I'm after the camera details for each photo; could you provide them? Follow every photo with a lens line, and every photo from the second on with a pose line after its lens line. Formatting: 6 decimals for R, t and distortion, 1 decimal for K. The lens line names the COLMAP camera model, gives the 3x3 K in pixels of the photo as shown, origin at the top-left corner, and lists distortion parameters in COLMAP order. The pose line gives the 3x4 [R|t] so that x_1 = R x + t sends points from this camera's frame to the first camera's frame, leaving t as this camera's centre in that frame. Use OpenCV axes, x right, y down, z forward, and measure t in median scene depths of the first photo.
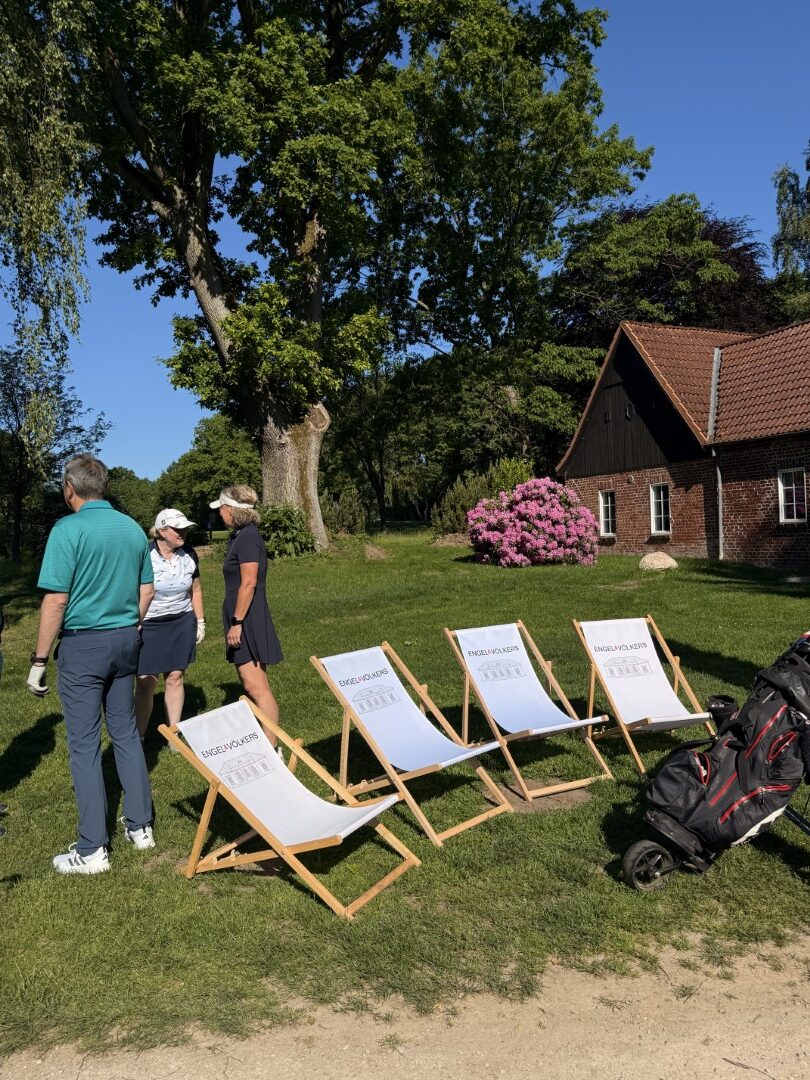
lens RADIAL K [[851.4, 0, 409.4], [0, 851.4, 538.5], [0, 0, 1]] dist [0.155370, -0.275825]
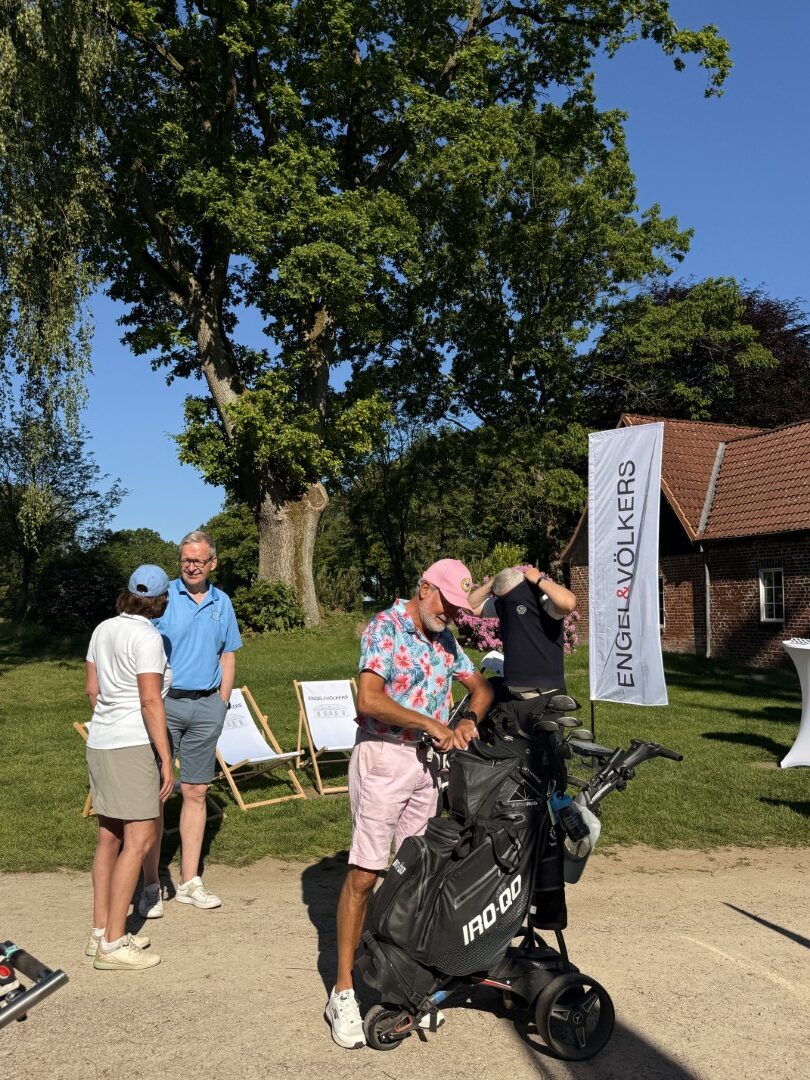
lens RADIAL K [[972.5, 0, 406.4], [0, 972.5, 533.2], [0, 0, 1]] dist [0.133419, -0.007961]
pose [[0.996979, 0.042026, -0.065315, 0.079797], [-0.047625, 0.995098, -0.086675, -0.001338], [0.061353, 0.089524, 0.994093, -0.153260]]
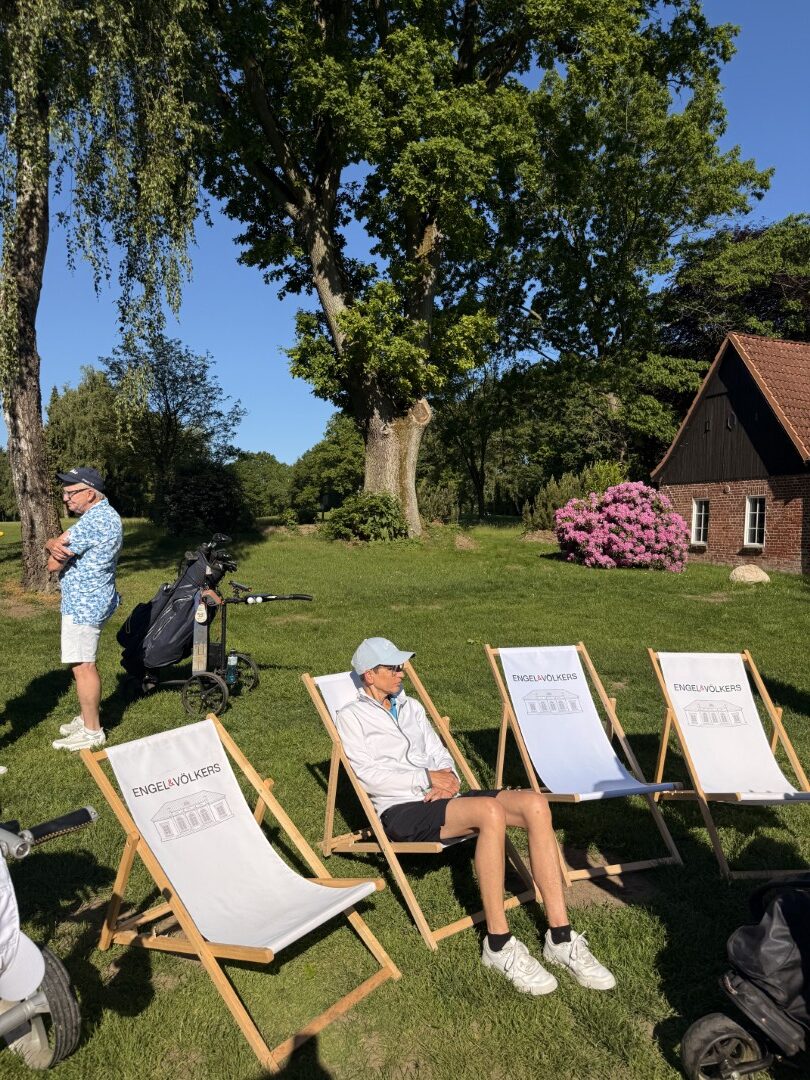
lens RADIAL K [[755.9, 0, 406.6], [0, 755.9, 539.8], [0, 0, 1]] dist [0.139624, -0.231107]
pose [[0.988016, 0.076697, -0.133951, 0.013931], [-0.074557, 0.996997, 0.020921, -0.001379], [0.135154, -0.010683, 0.990767, 0.064499]]
